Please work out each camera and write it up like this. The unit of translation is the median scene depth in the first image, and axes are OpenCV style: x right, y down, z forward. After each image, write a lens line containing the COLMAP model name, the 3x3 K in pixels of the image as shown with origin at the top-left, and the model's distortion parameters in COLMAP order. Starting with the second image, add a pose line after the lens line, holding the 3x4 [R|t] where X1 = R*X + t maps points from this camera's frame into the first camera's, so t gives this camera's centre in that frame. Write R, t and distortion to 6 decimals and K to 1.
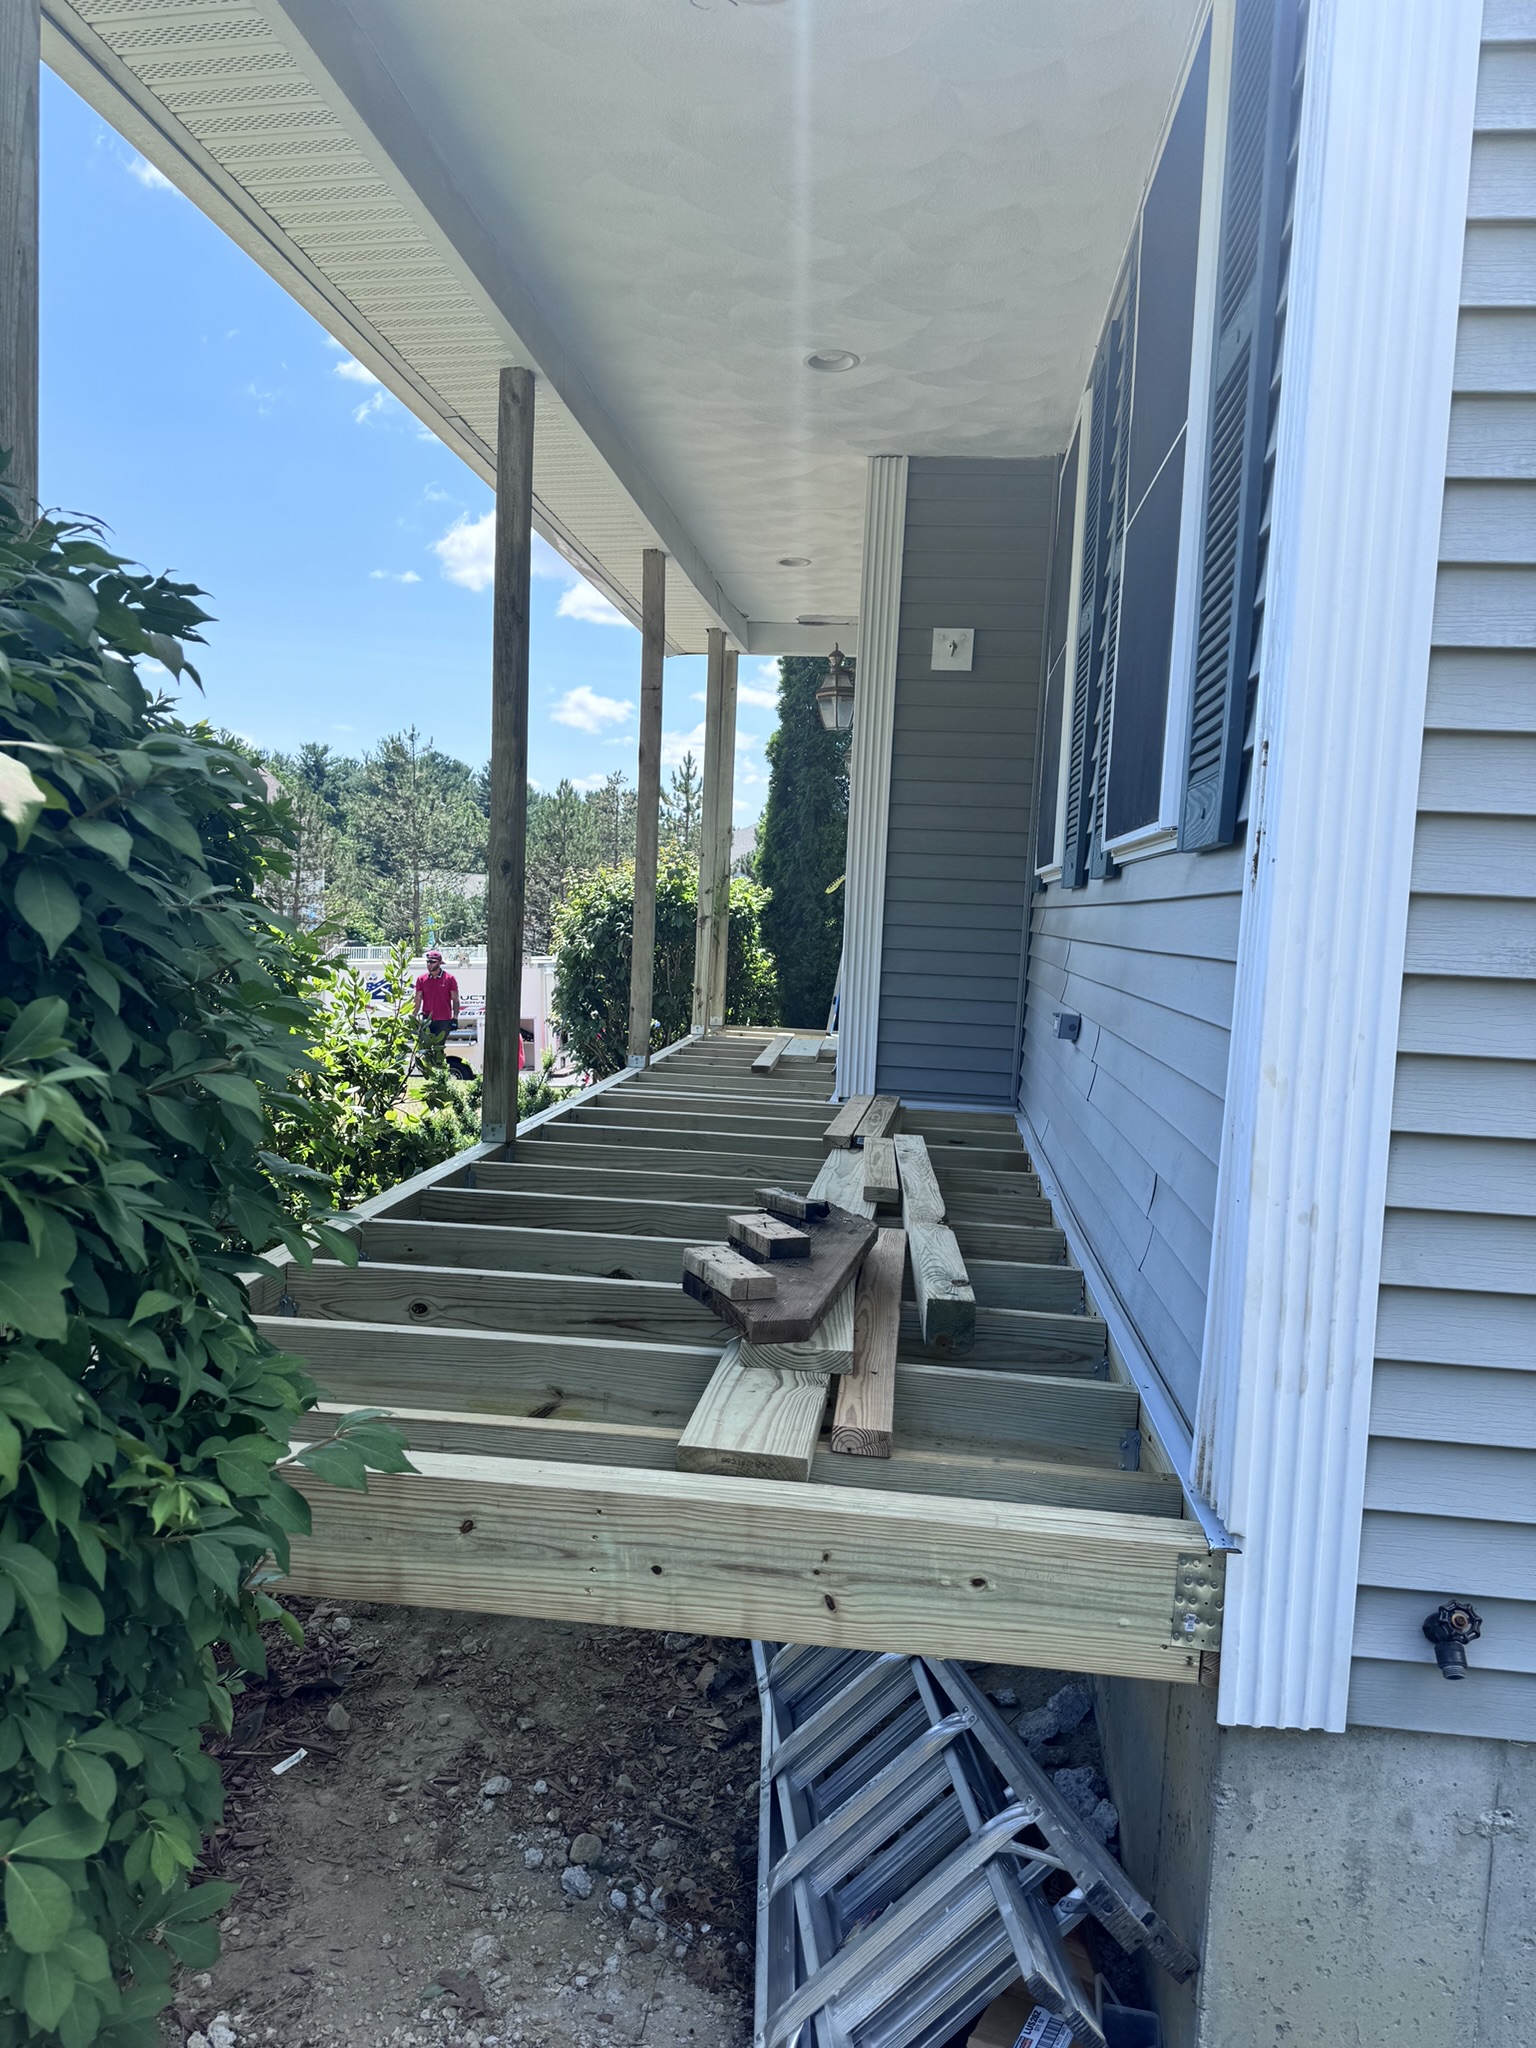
lens RADIAL K [[1453.4, 0, 775.0], [0, 1453.4, 1039.2], [0, 0, 1]] dist [0.053047, -0.060792]
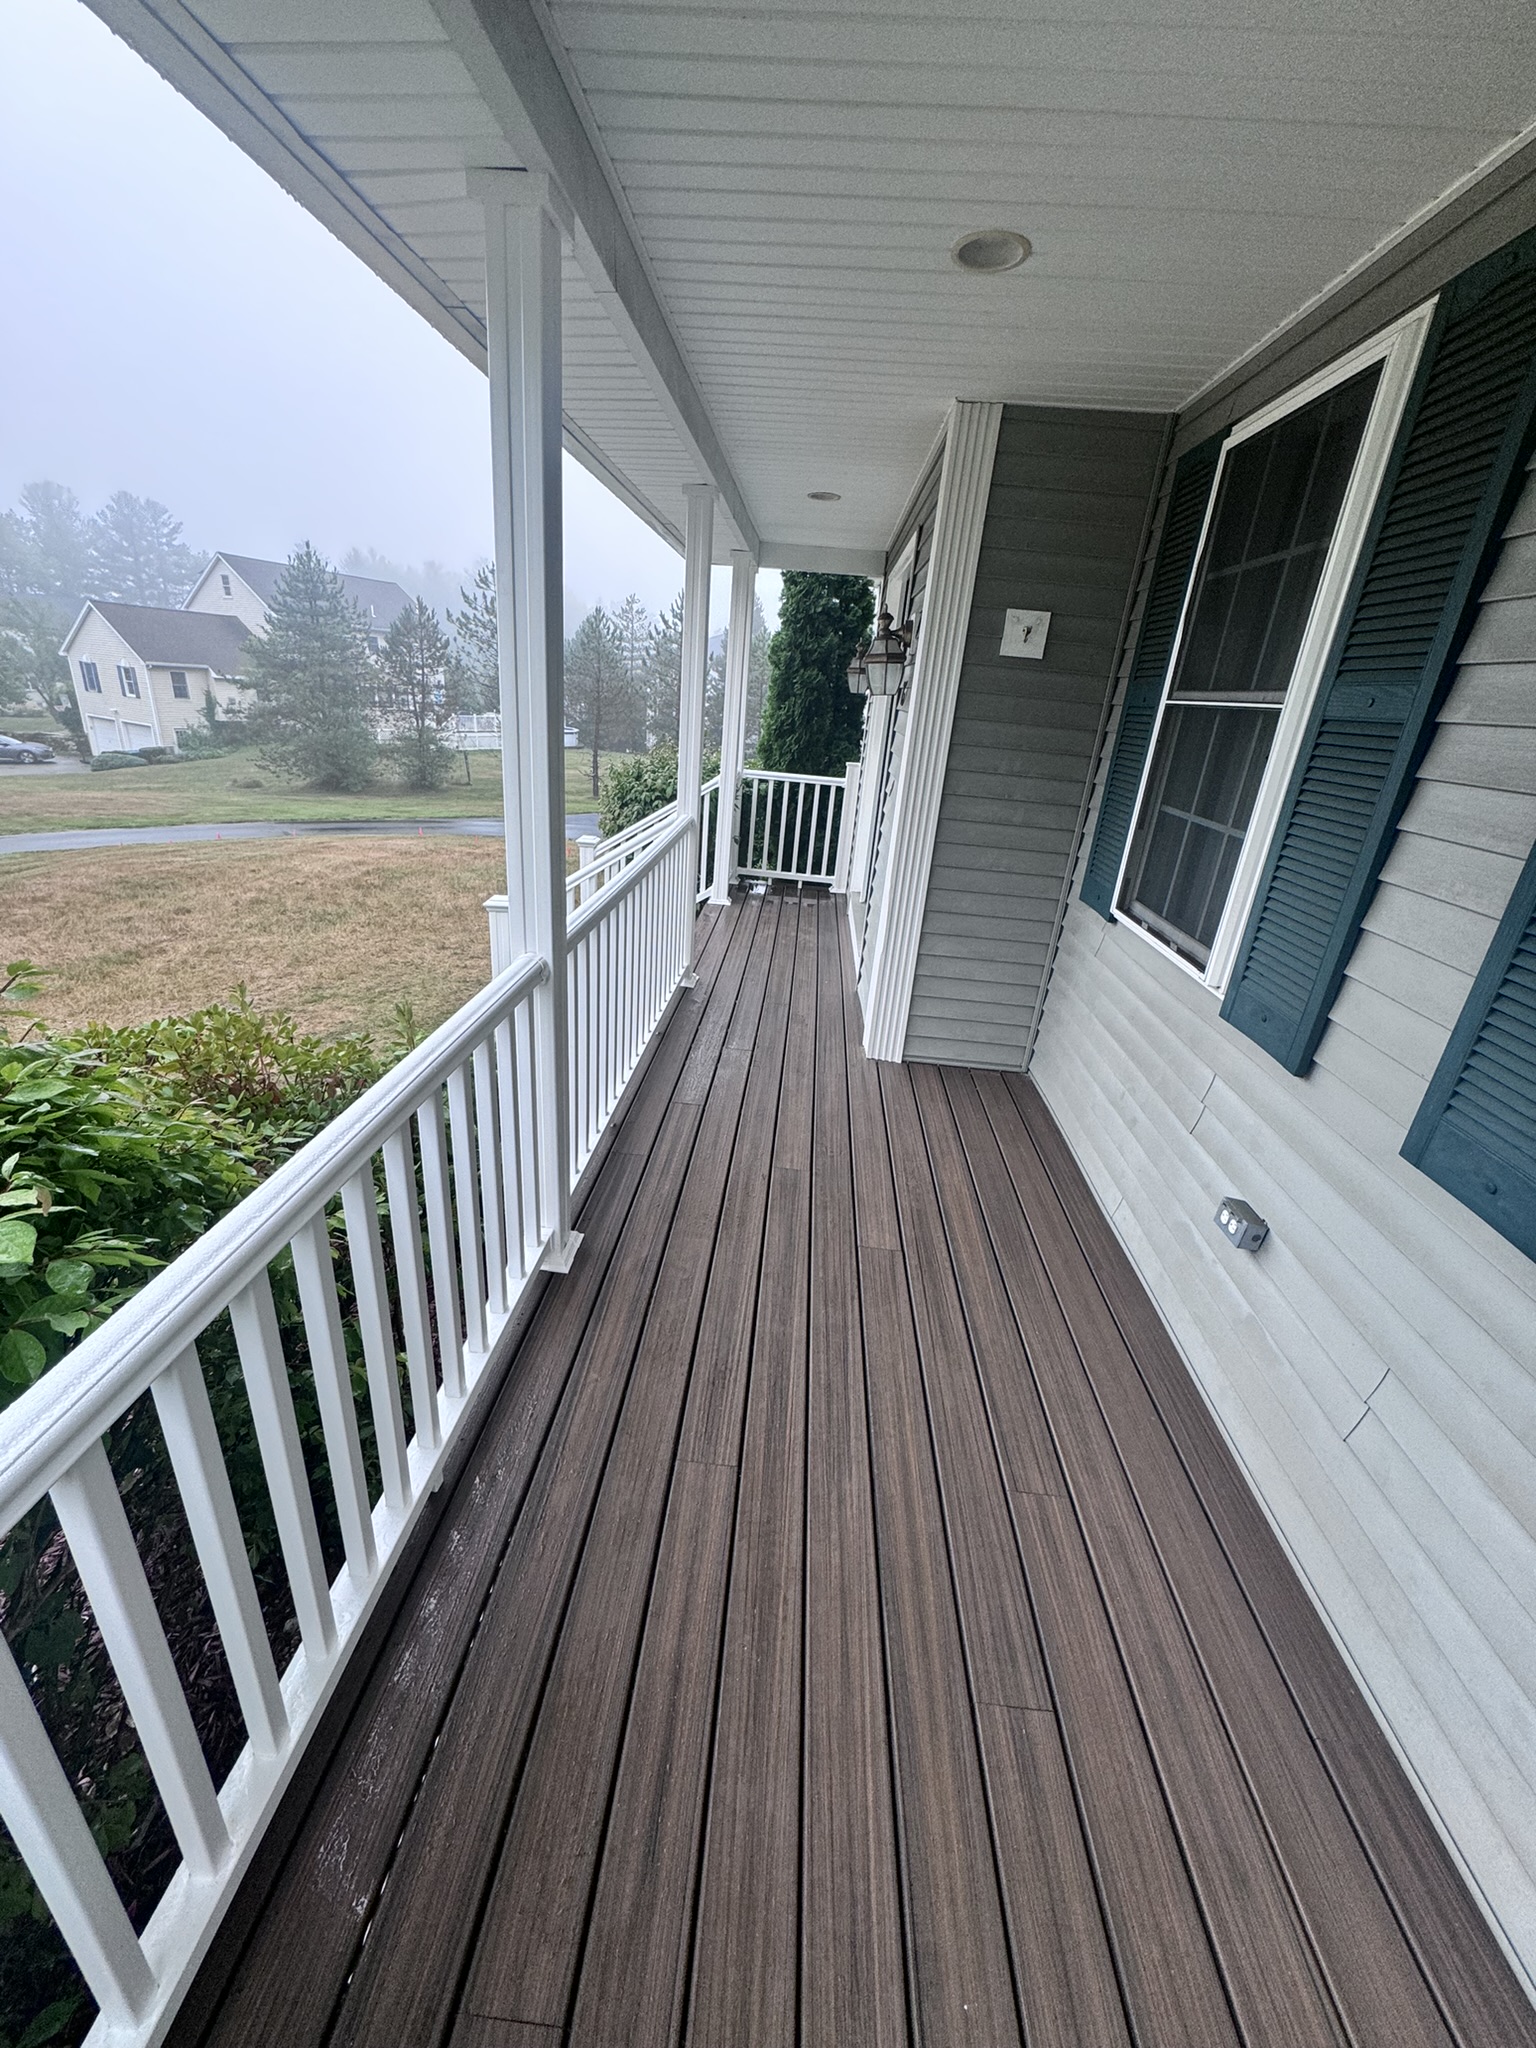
lens RADIAL K [[810.0, 0, 762.2], [0, 810.0, 1008.1], [0, 0, 1]] dist [-0.001451, -0.000381]
pose [[0.998632, 0.013747, 0.050441, -0.217783], [-0.028003, 0.955389, 0.294020, -0.557131], [-0.044149, -0.295031, 0.954467, 1.300643]]
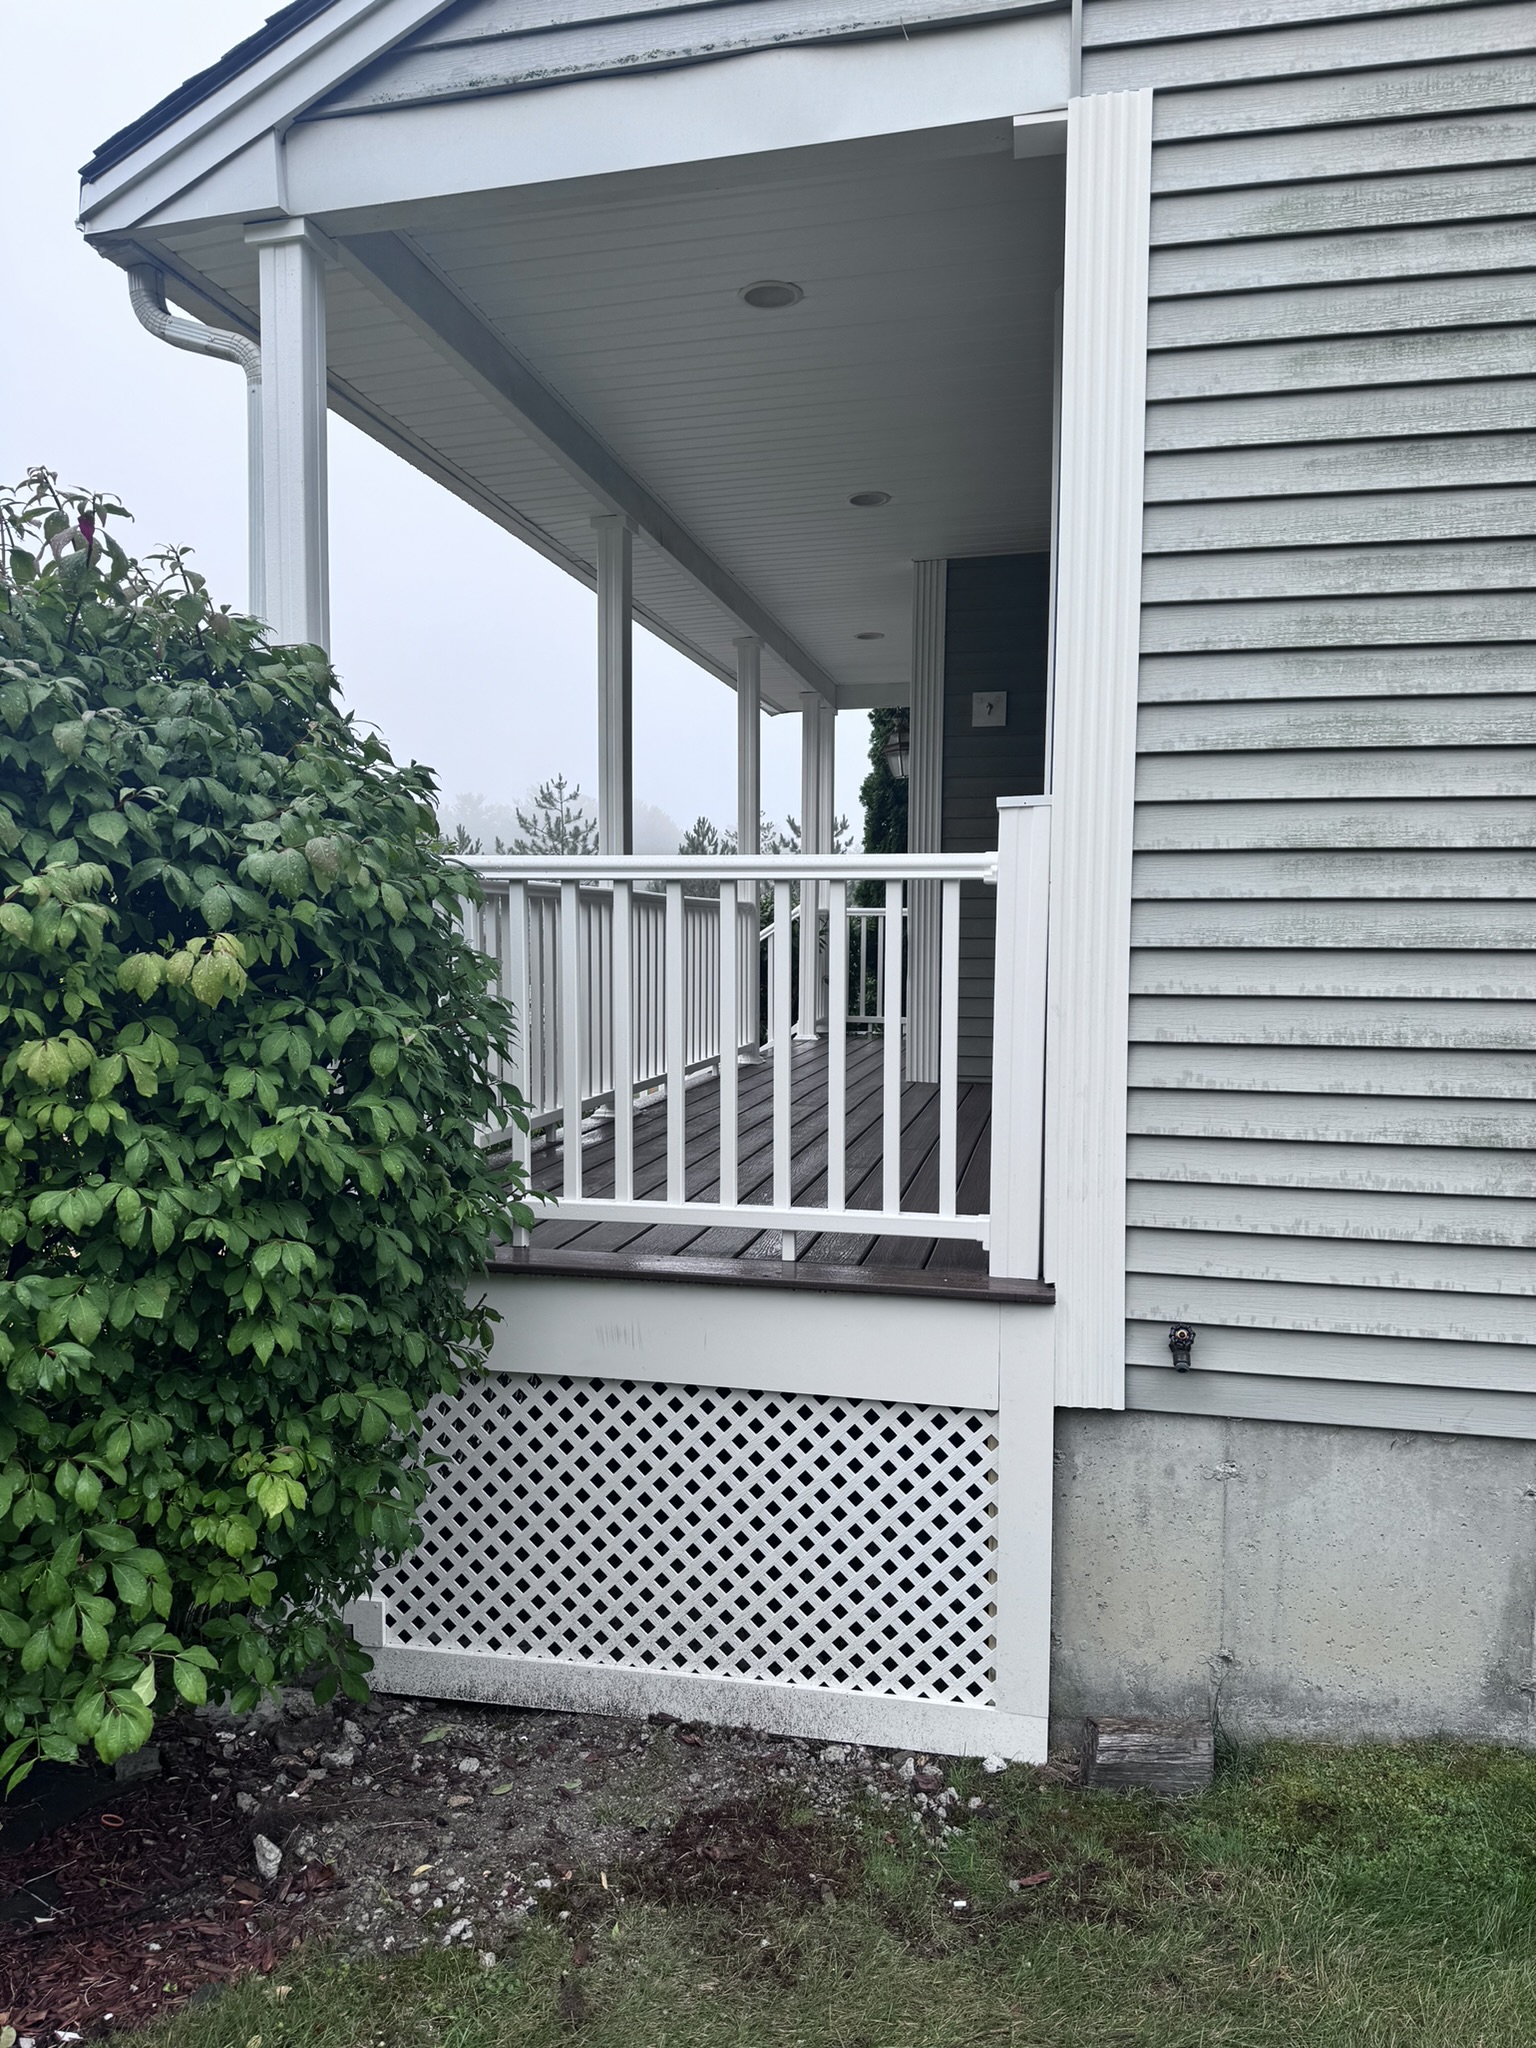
lens RADIAL K [[1453.4, 0, 766.3], [0, 1453.4, 1019.4], [0, 0, 1]] dist [0.053047, -0.060792]
pose [[0.993442, -0.037487, -0.108020, 0.179967], [0.033992, 0.998843, -0.034018, 0.075938], [0.109170, 0.030123, 0.993567, -0.658121]]
